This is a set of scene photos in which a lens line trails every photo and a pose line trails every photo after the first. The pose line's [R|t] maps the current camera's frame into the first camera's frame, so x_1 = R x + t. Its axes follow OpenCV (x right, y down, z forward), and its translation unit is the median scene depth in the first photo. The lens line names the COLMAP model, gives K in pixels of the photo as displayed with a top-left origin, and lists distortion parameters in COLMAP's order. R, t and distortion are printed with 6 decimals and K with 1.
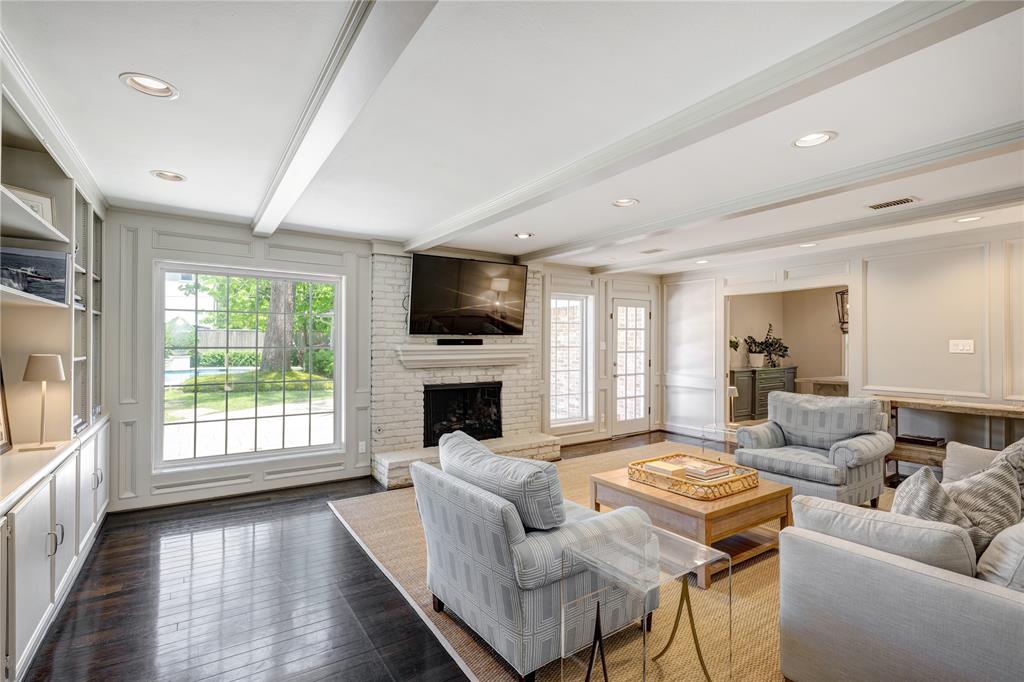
lens RADIAL K [[479.7, 0, 510.0], [0, 479.7, 340.7], [0, 0, 1]] dist [-0.002537, 0.000030]
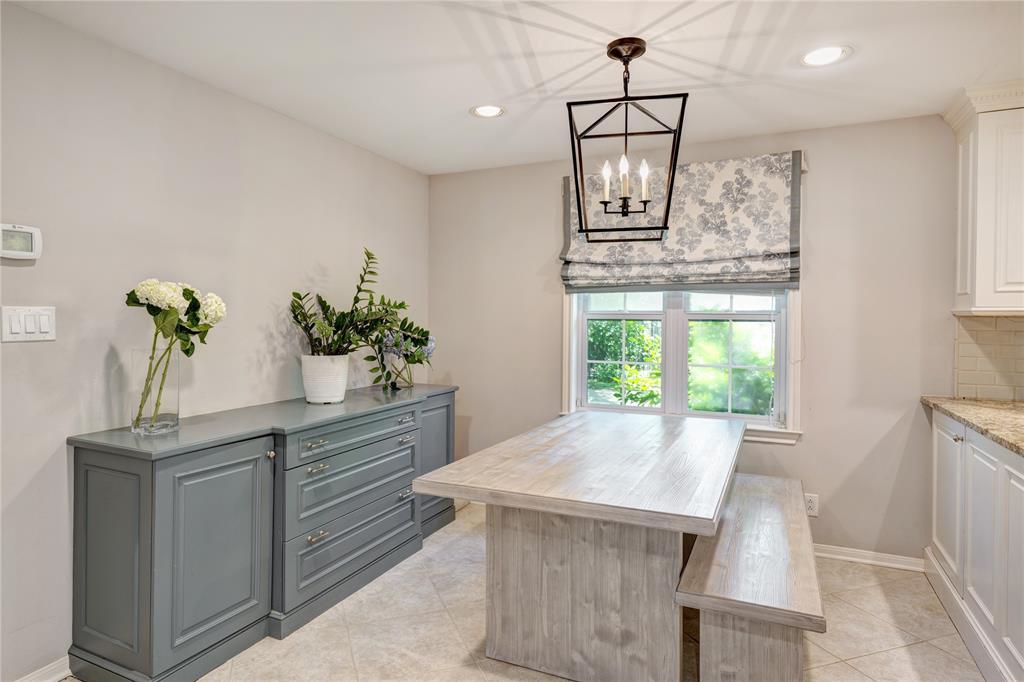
lens RADIAL K [[596.1, 0, 487.8], [0, 596.1, 322.7], [0, 0, 1]] dist [-0.008124, -0.000559]
pose [[0.858934, -0.002894, 0.512078, 0.412720], [-0.002972, 0.999939, 0.010635, 0.004242], [-0.512078, -0.010656, 0.858873, 0.644664]]
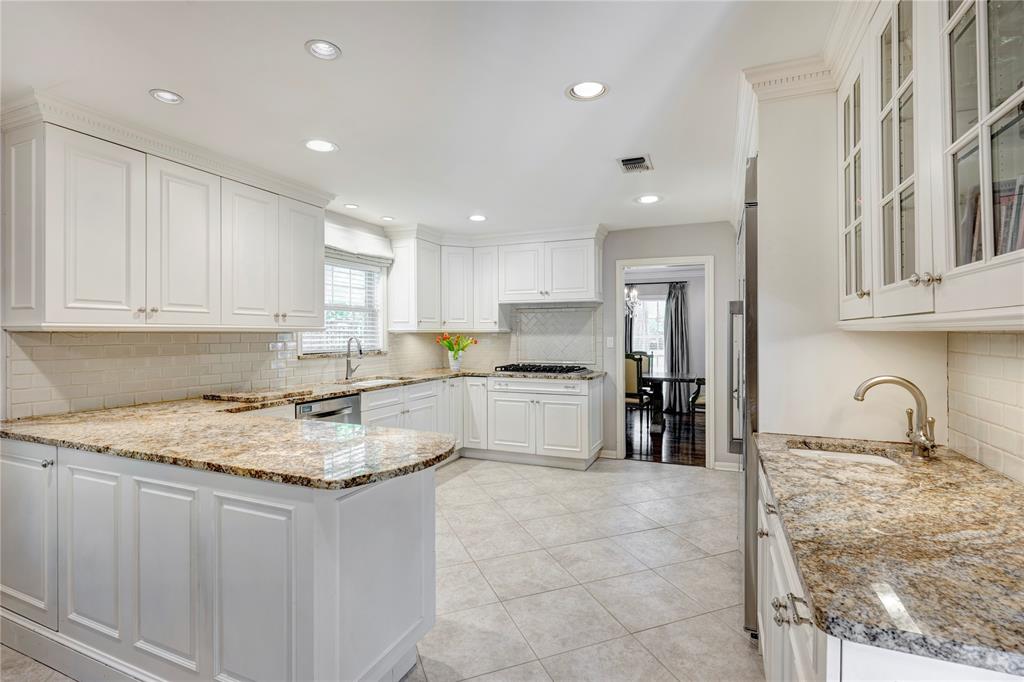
lens RADIAL K [[479.7, 0, 514.4], [0, 479.7, 335.2], [0, 0, 1]] dist [-0.002537, 0.000030]
pose [[-0.558582, -0.005579, 0.829430, 0.461225], [-0.003325, 0.999984, 0.004487, 0.003246], [-0.829442, -0.000252, -0.558592, 0.723680]]
